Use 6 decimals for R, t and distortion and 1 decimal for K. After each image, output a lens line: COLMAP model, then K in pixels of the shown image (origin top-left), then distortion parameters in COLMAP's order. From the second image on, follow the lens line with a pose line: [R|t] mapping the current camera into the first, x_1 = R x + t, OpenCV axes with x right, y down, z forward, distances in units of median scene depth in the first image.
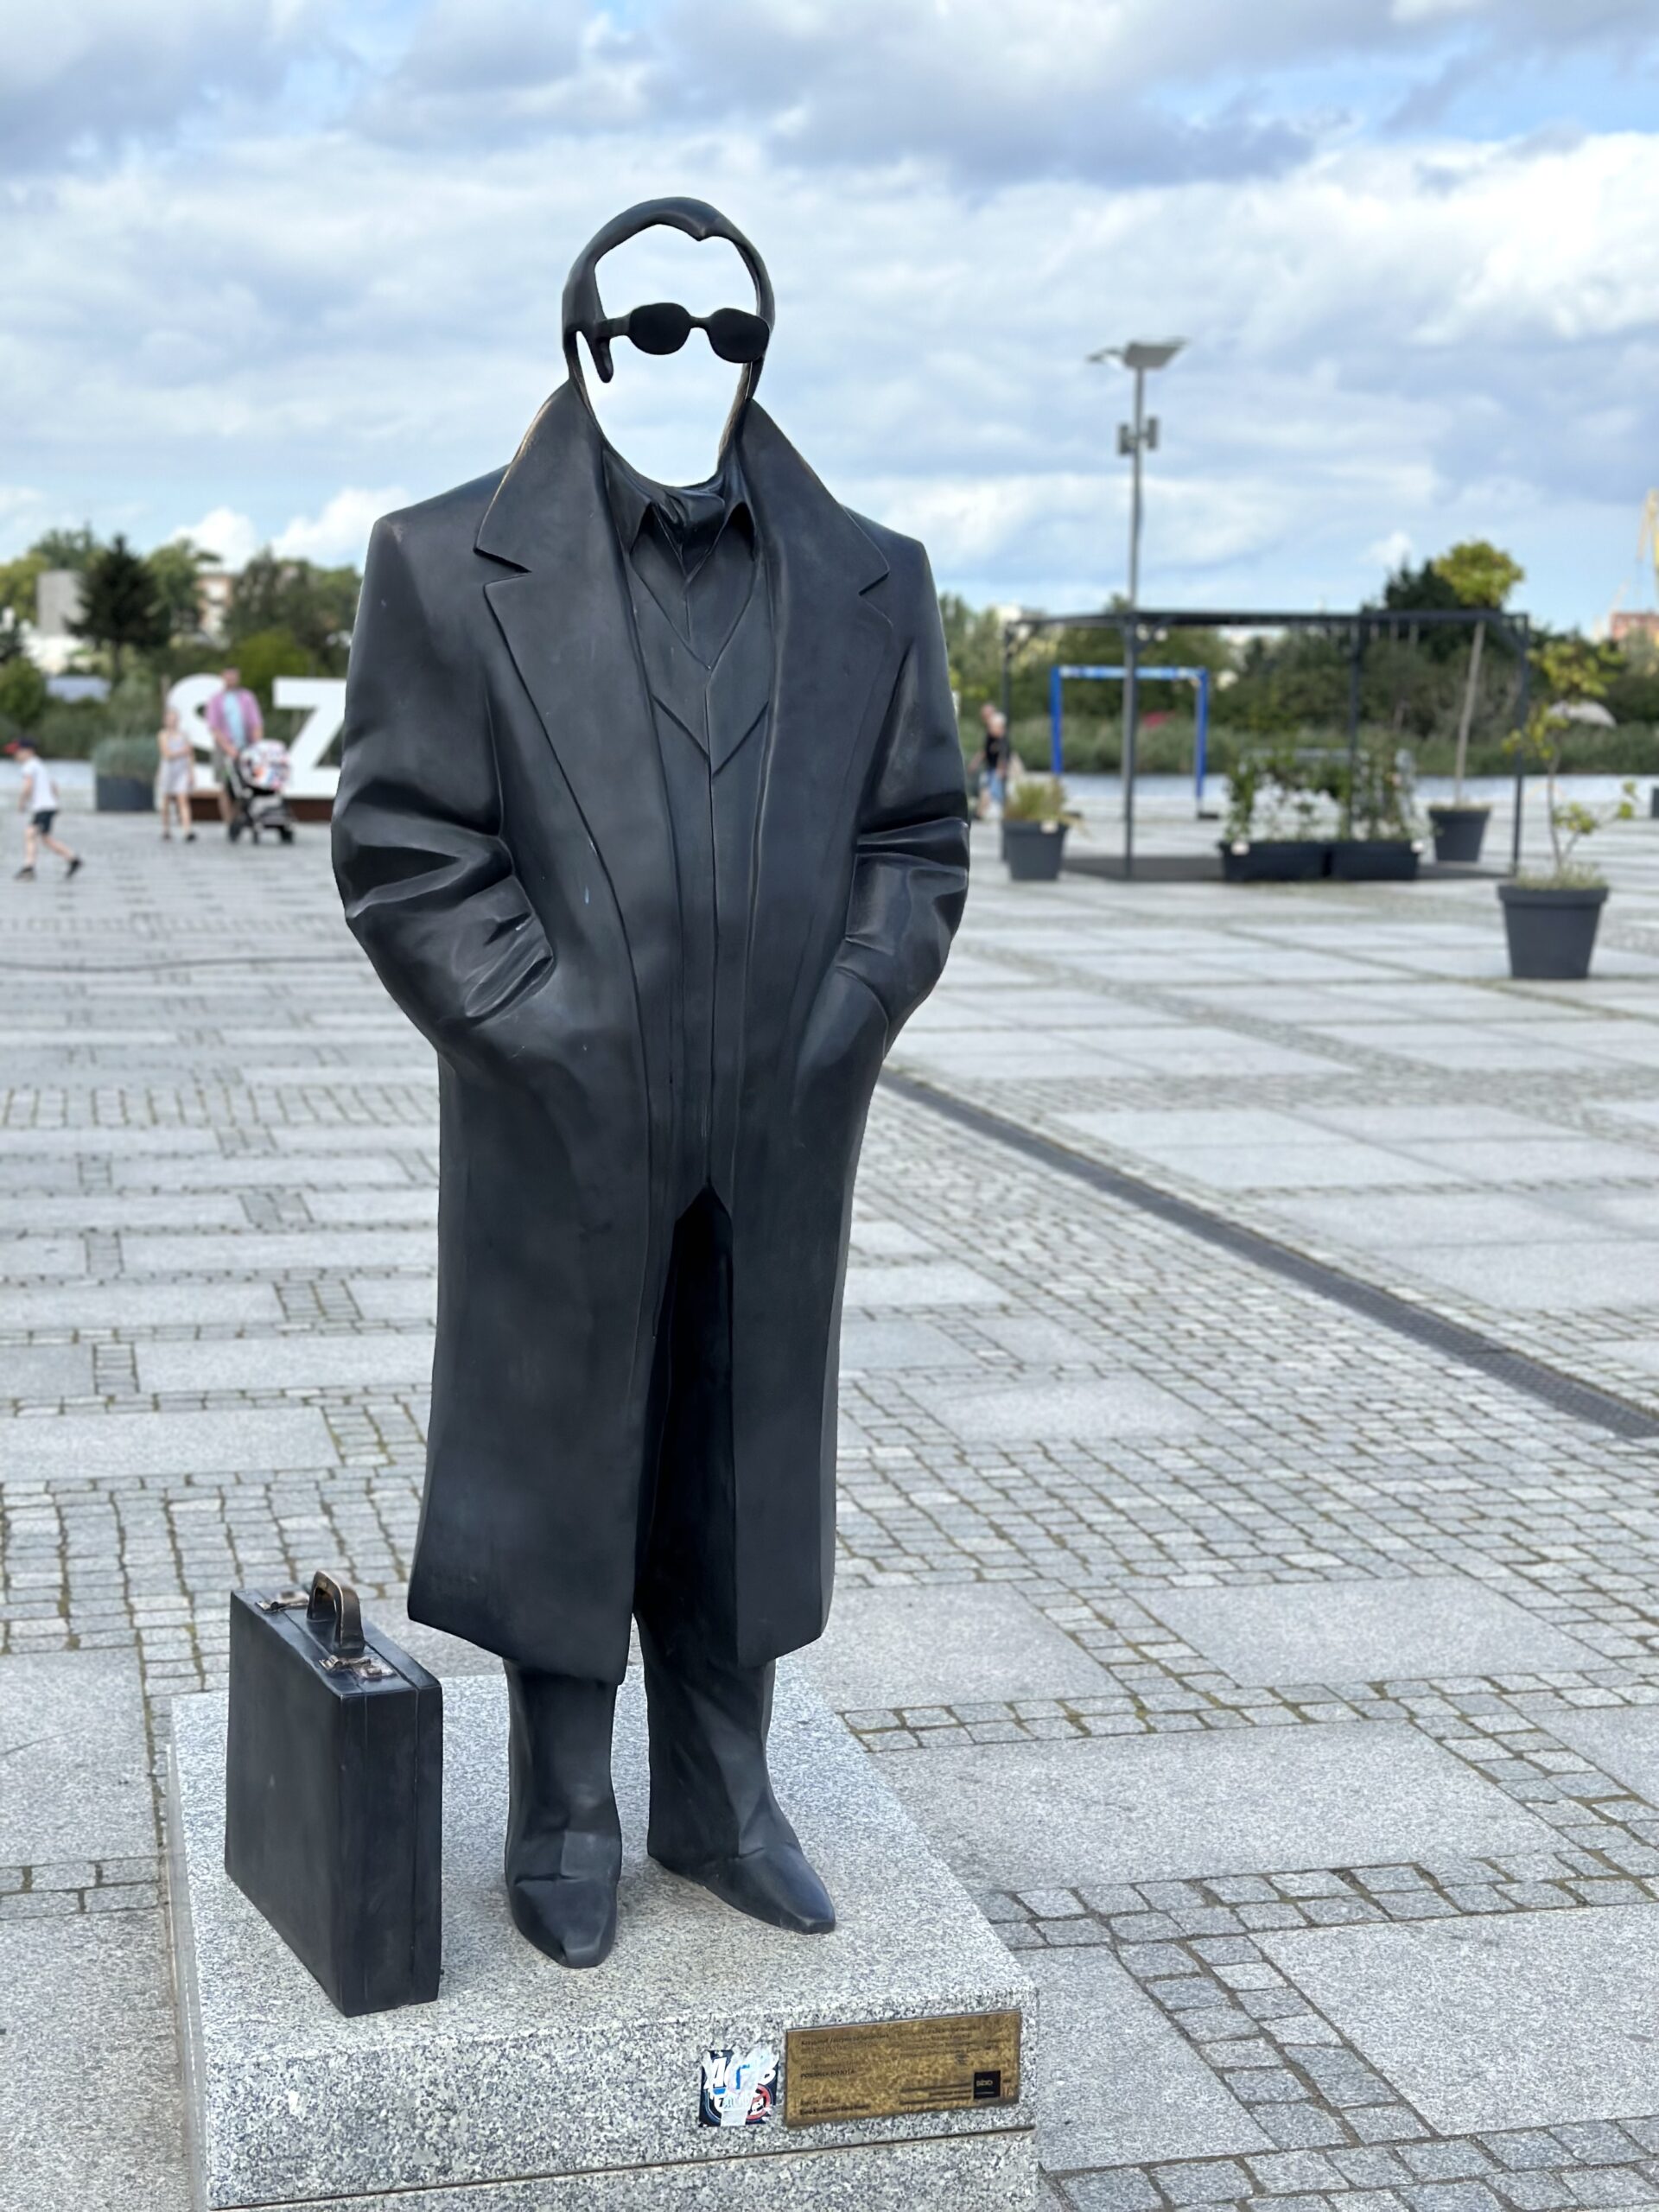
lens RADIAL K [[3069.8, 0, 829.5], [0, 3069.8, 1106.0], [0, 0, 1]] dist [0.156237, -0.291987]
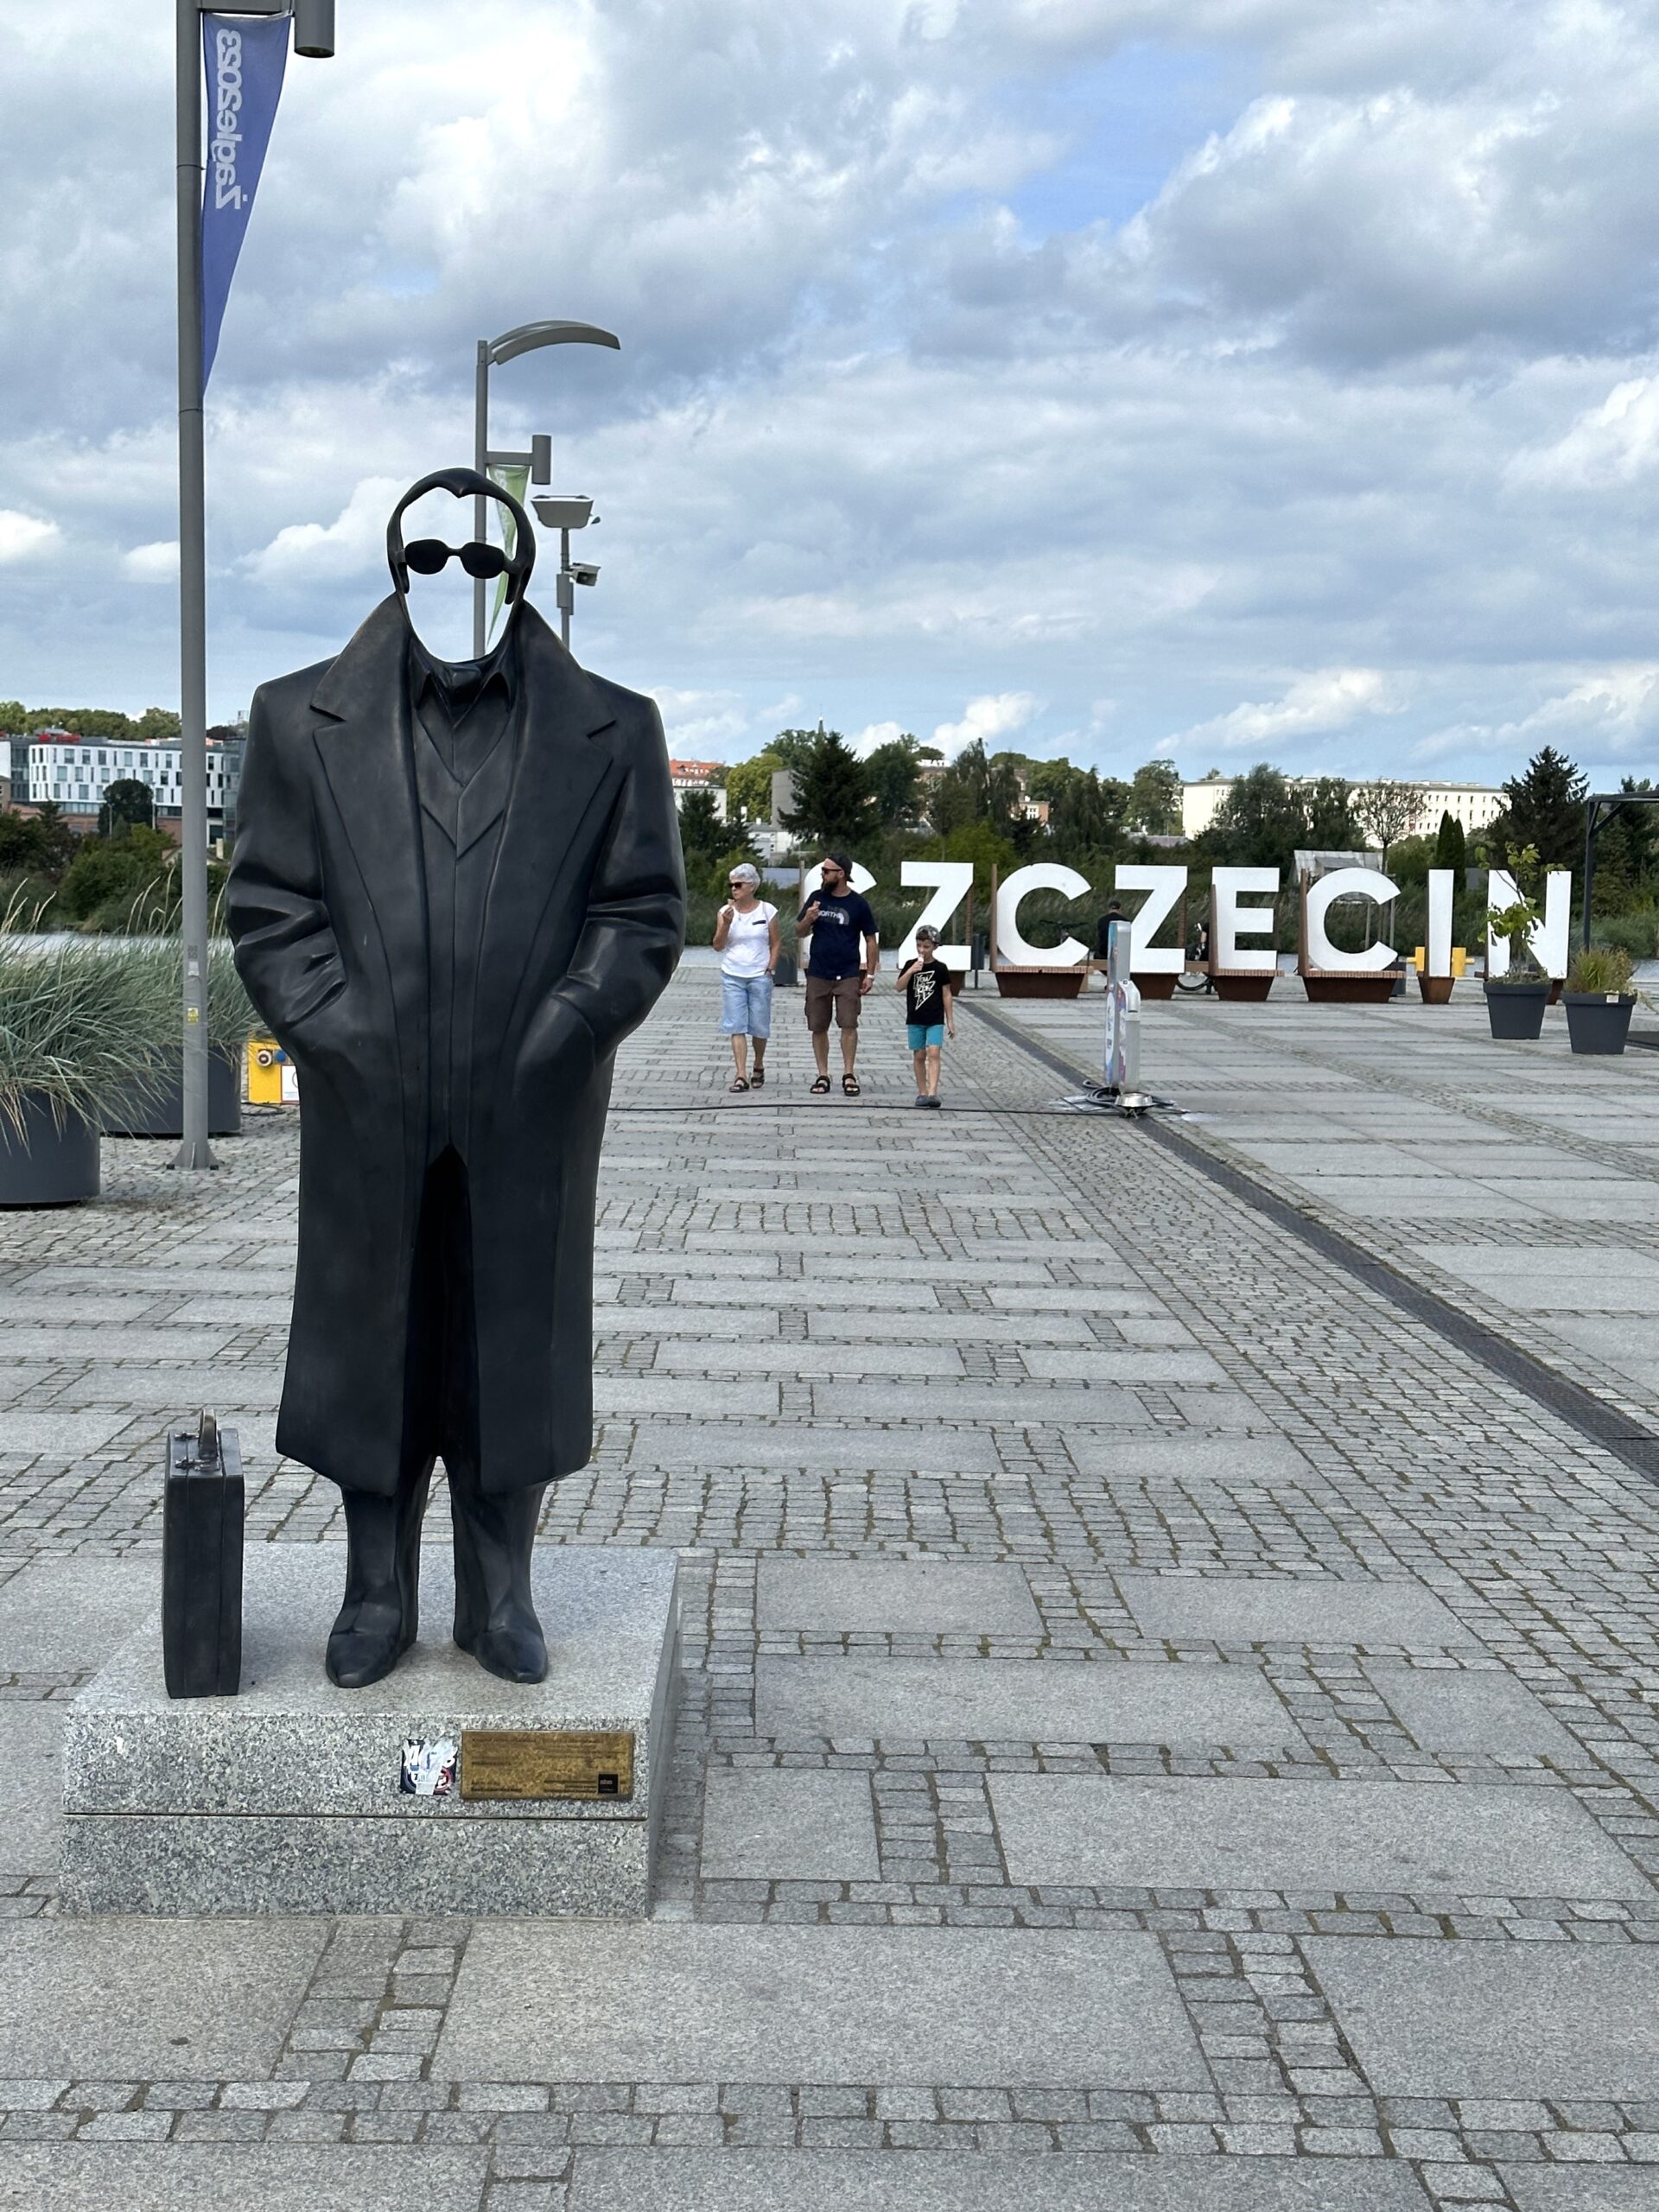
lens RADIAL K [[3069.8, 0, 829.5], [0, 3069.8, 1106.0], [0, 0, 1]] dist [0.156237, -0.291987]
pose [[0.973900, 0.019183, -0.226165, 0.452034], [-0.032878, 0.997836, -0.056945, 0.083289], [0.224583, 0.062895, 0.972423, -0.354194]]
